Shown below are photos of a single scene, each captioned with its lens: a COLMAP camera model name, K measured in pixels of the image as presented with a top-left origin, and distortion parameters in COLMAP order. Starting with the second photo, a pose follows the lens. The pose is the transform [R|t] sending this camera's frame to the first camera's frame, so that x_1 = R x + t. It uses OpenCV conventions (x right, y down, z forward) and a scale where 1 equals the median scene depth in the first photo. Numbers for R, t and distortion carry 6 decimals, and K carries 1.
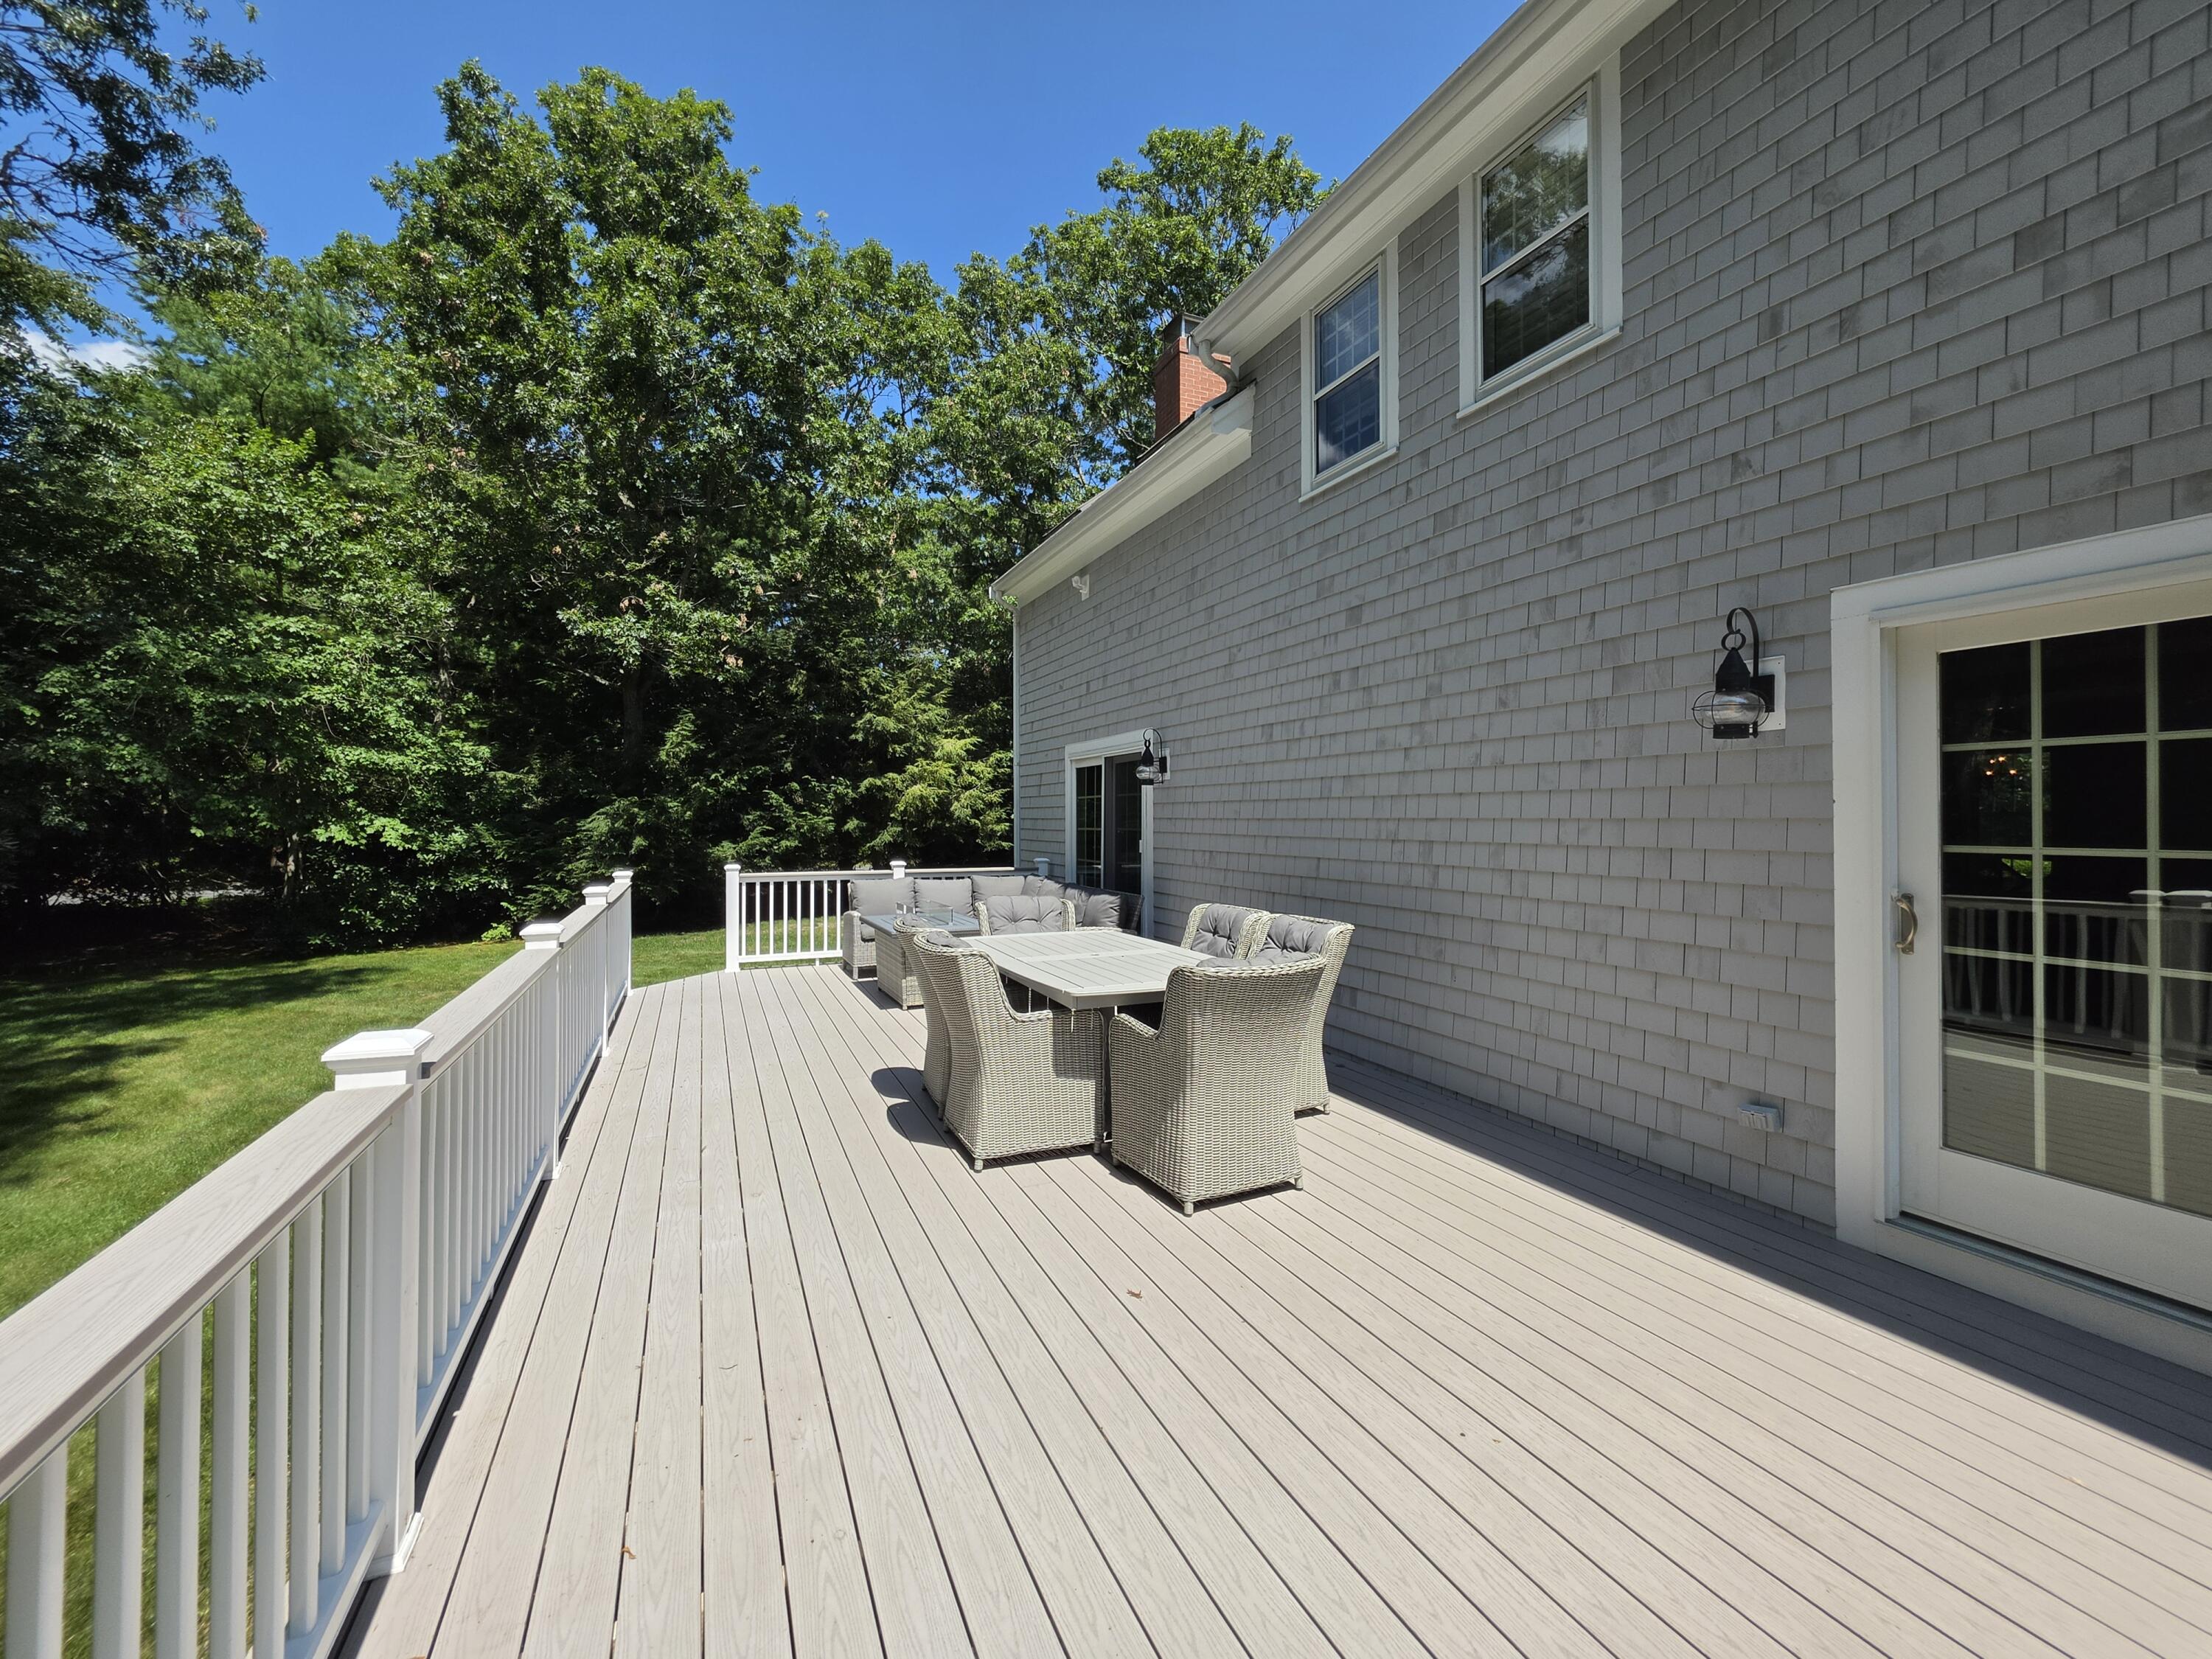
lens RADIAL K [[892.0, 0, 1110.9], [0, 892.0, 821.3], [0, 0, 1]] dist [-0.001694, -0.001490]
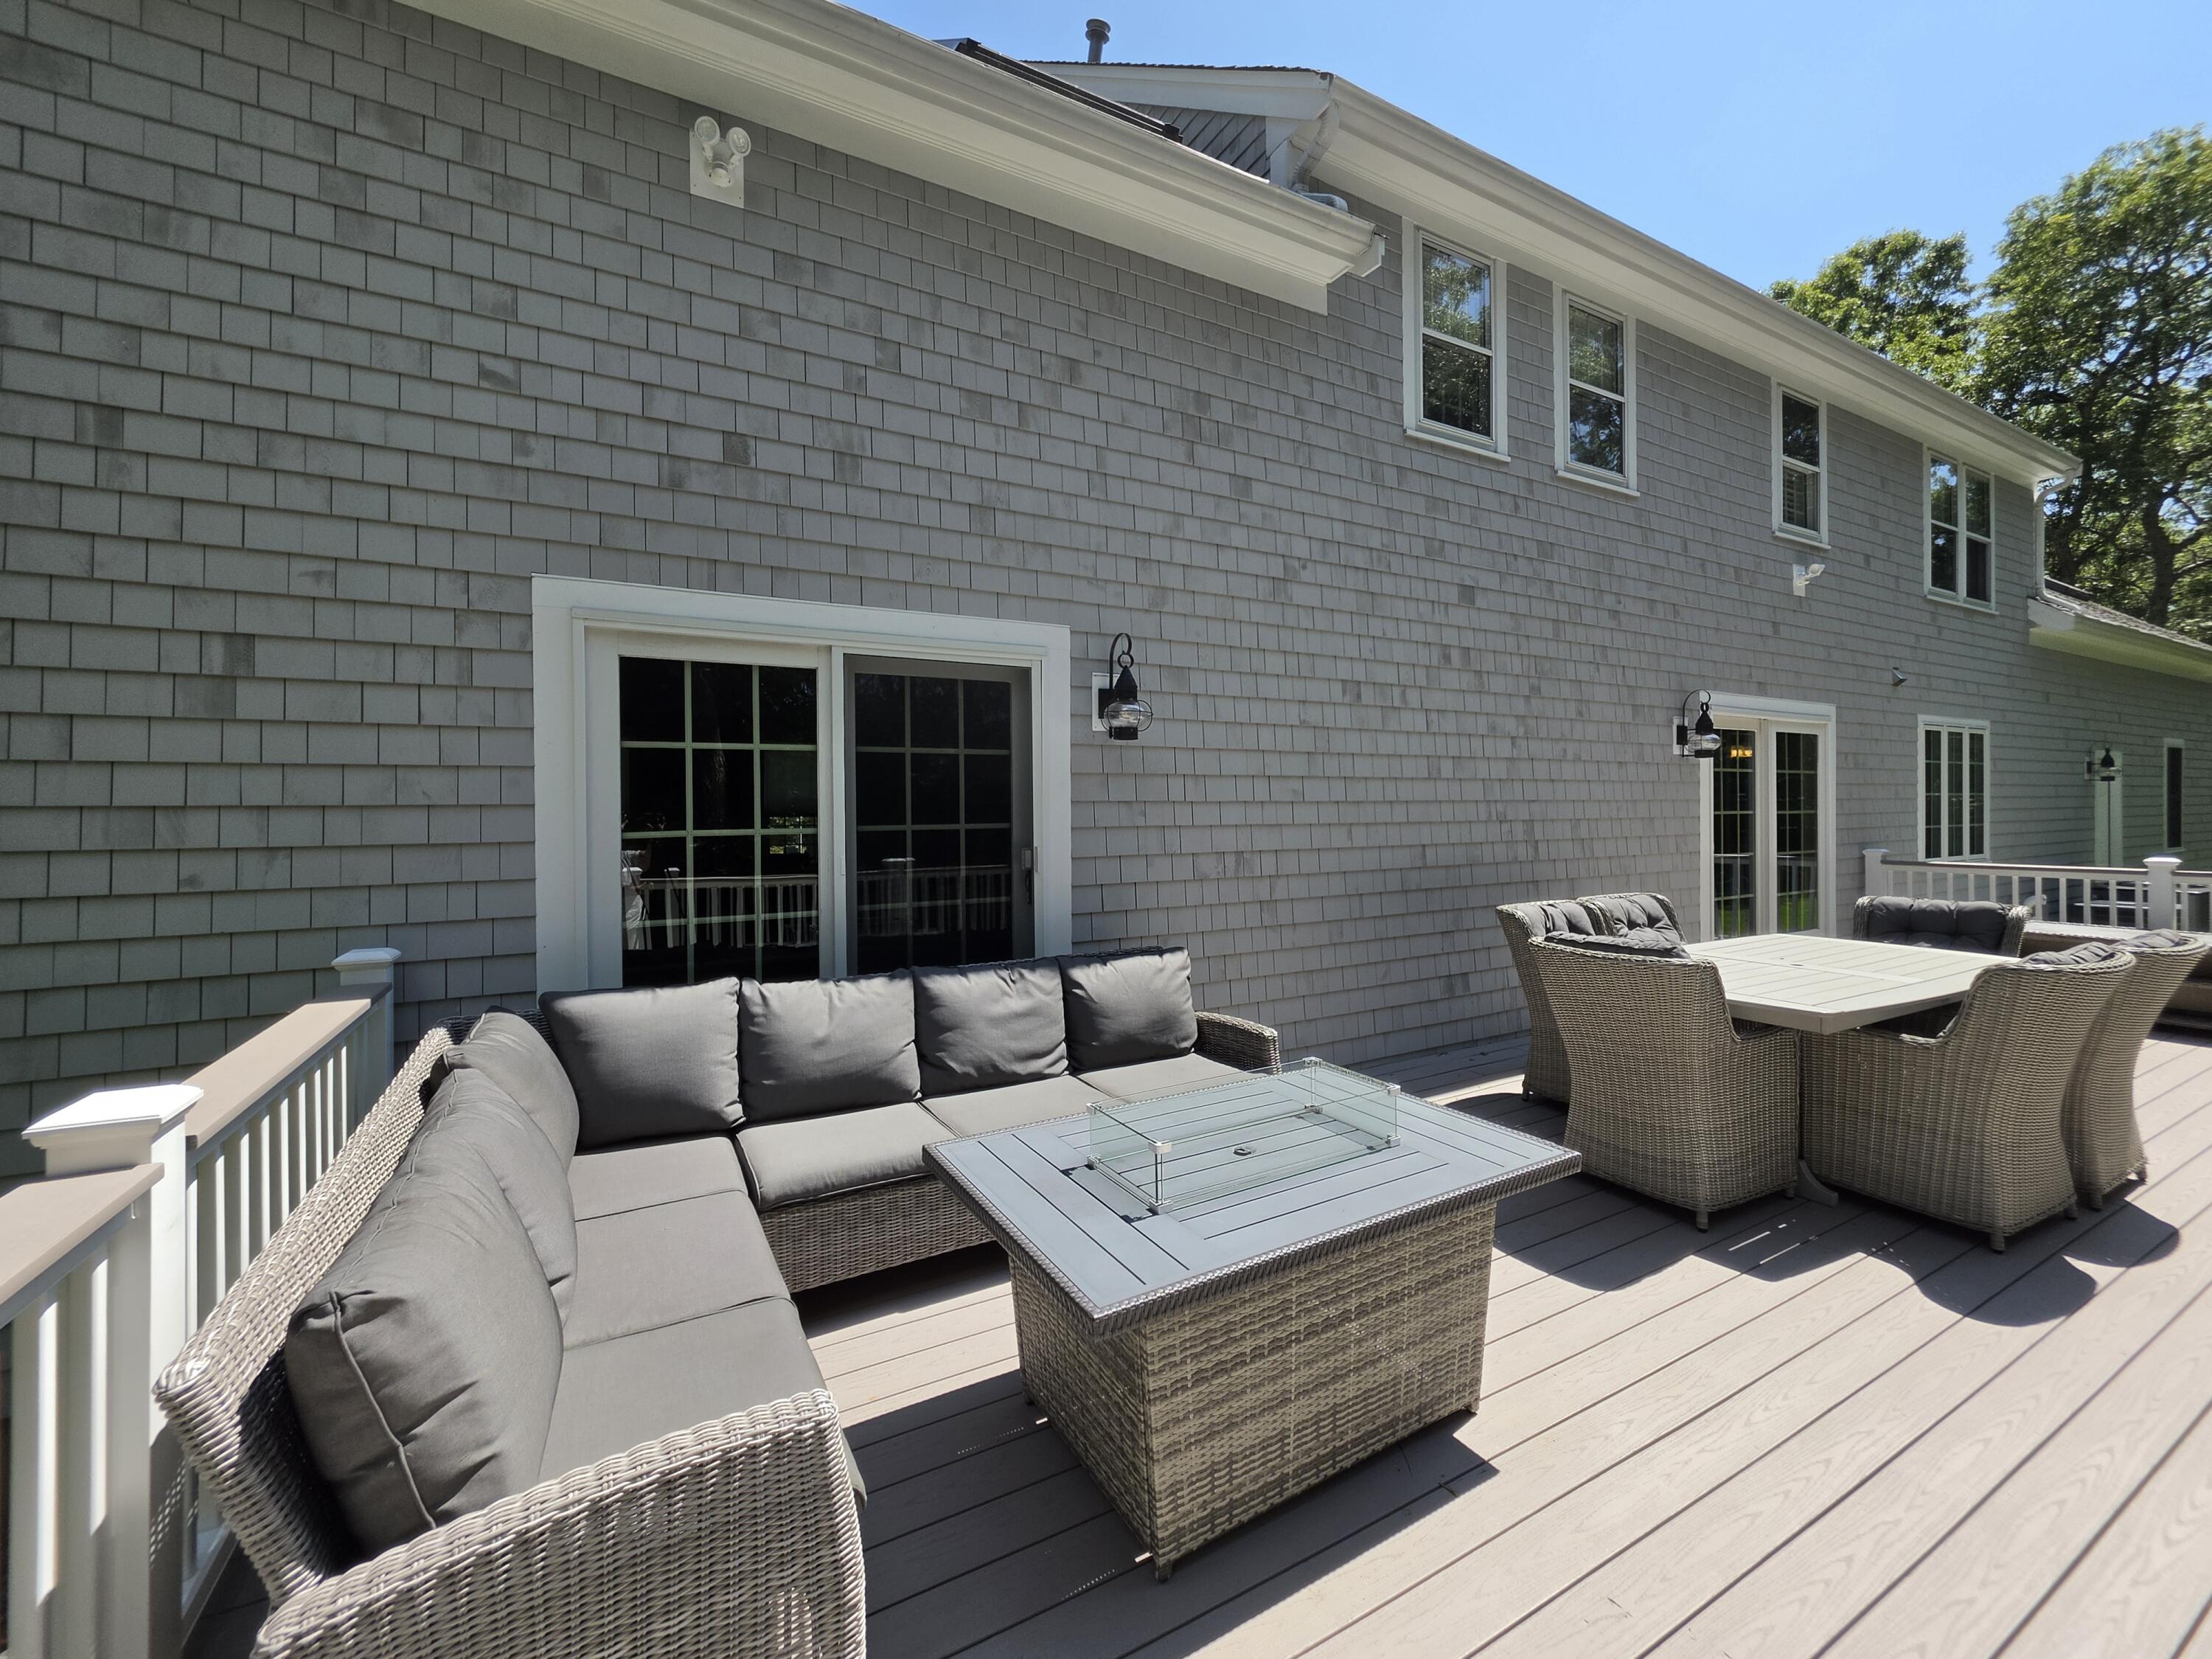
lens RADIAL K [[892.0, 0, 1106.5], [0, 892.0, 805.6], [0, 0, 1]] dist [-0.001694, -0.001490]
pose [[-0.071730, -0.001516, 0.997423, -0.665365], [0.009028, 0.999957, 0.002169, -0.003427], [-0.997383, 0.009160, -0.071713, 1.437946]]
